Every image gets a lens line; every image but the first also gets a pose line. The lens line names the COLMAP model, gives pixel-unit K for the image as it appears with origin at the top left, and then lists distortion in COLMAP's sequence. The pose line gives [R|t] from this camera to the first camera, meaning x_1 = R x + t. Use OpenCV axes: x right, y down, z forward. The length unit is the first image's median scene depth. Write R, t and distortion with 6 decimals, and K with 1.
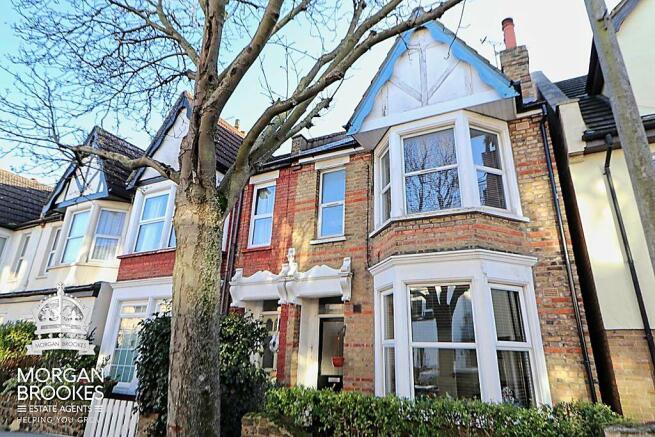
lens RADIAL K [[387.4, 0, 326.8], [0, 387.4, 219.0], [0, 0, 1]] dist [0.006492, -0.002480]
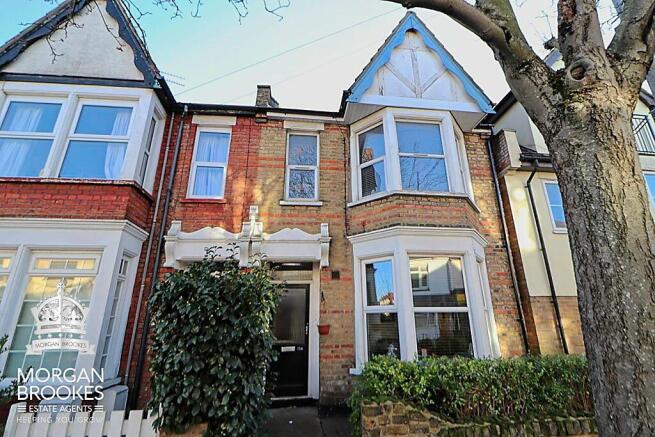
lens RADIAL K [[323.5, 0, 328.9], [0, 323.5, 216.2], [0, 0, 1]] dist [-0.013468, -0.000568]
pose [[0.827870, 0.143840, 0.542164, -0.400818], [-0.155992, 0.987472, -0.023788, 0.103599], [-0.538793, -0.064880, 0.839936, 0.321996]]
